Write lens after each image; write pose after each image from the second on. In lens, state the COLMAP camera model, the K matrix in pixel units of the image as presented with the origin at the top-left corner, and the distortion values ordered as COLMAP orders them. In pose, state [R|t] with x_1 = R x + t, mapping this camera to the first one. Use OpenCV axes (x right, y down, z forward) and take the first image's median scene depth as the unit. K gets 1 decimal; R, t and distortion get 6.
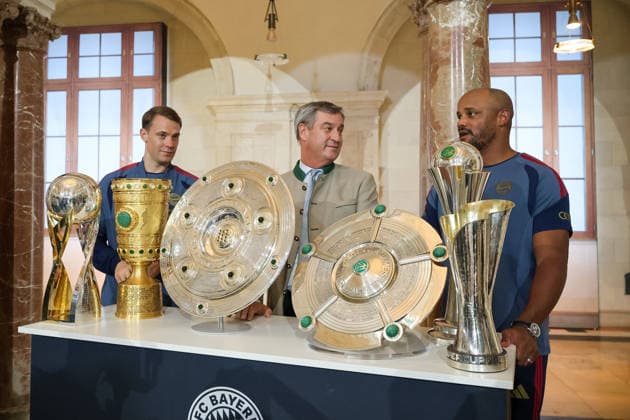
lens RADIAL K [[601.5, 0, 272.5], [0, 601.5, 179.2], [0, 0, 1]] dist [-0.006659, -0.007697]
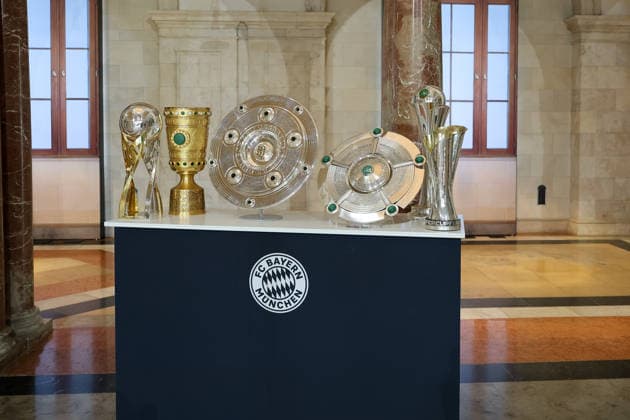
lens RADIAL K [[681.2, 0, 339.2], [0, 681.2, 148.6], [0, 0, 1]] dist [-0.005226, -0.009060]
pose [[0.971916, -0.006651, 0.235234, -0.253417], [-0.012631, 0.996685, 0.080368, -0.033443], [-0.234989, -0.081083, 0.968610, -0.487001]]
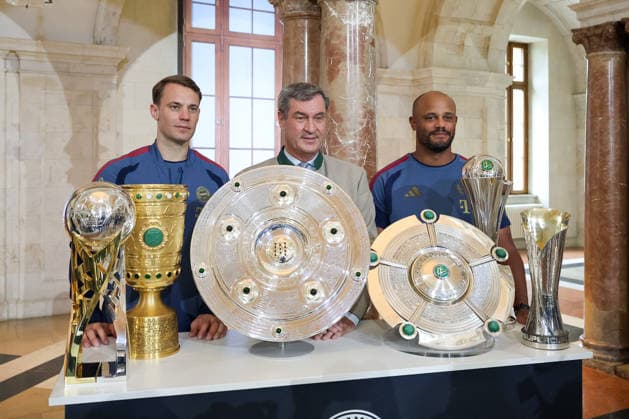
lens RADIAL K [[644.7, 0, 332.2], [0, 644.7, 160.9], [0, 0, 1]] dist [0.005725, 0.001849]
pose [[0.779750, 0.001257, 0.626089, -0.592264], [-0.029454, 0.998964, 0.034677, -0.071813], [-0.625397, -0.045481, 0.778980, 0.178285]]
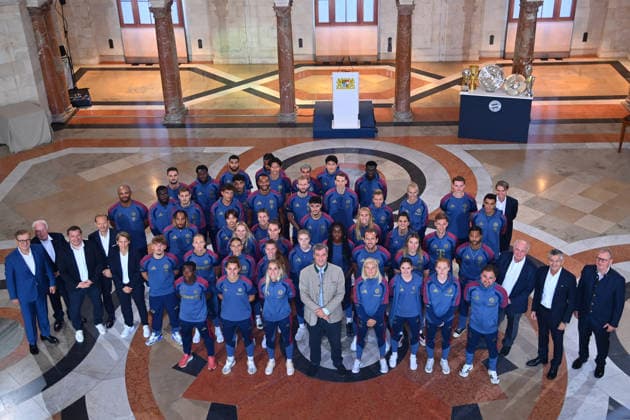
lens RADIAL K [[757.2, 0, 315.2], [0, 757.2, 201.9], [0, 0, 1]] dist [0.144991, 0.025274]
pose [[0.992744, -0.078520, 0.091068, -2.609716], [0.022666, 0.865976, 0.499572, -2.693964], [-0.118089, -0.493884, 0.861472, -6.047808]]
